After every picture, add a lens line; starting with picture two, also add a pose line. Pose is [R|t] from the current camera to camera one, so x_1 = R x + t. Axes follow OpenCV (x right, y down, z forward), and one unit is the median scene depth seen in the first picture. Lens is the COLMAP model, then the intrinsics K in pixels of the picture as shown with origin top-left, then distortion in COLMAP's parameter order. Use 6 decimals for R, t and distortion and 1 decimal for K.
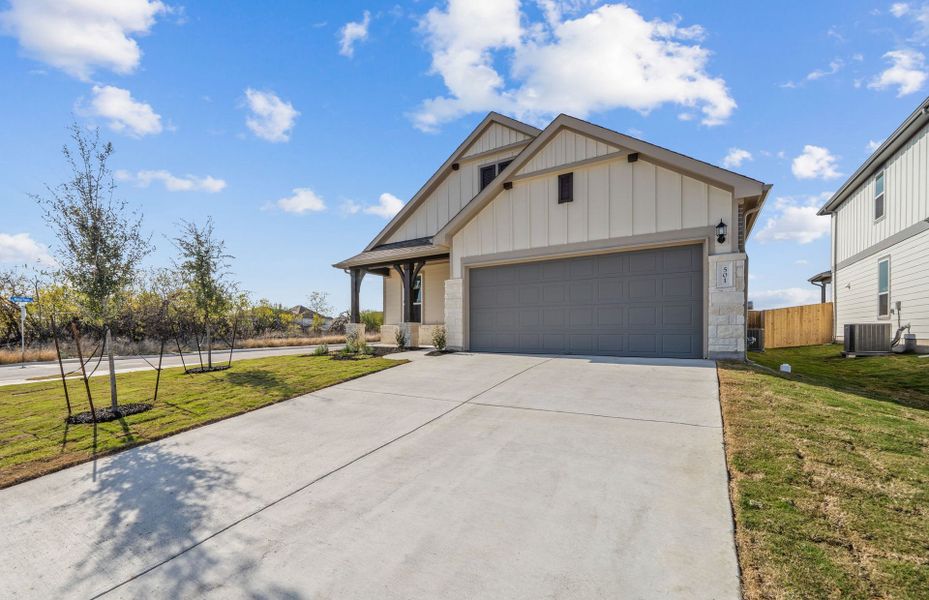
lens RADIAL K [[340.1, 0, 464.5], [0, 340.1, 300.0], [0, 0, 1]] dist [-0.001113, -0.000157]
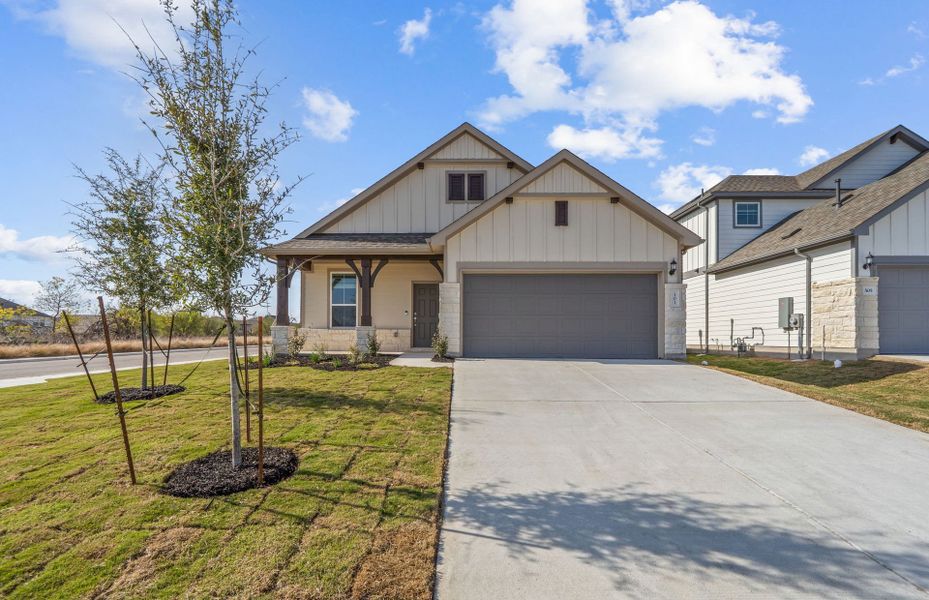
lens RADIAL K [[334.8, 0, 468.4], [0, 334.8, 302.2], [0, 0, 1]] dist [-0.002870, -0.000206]
pose [[0.880045, 0.060511, 0.471019, -0.524183], [-0.053919, 0.998167, -0.027491, 0.020960], [-0.471819, -0.001204, 0.881694, 0.158828]]
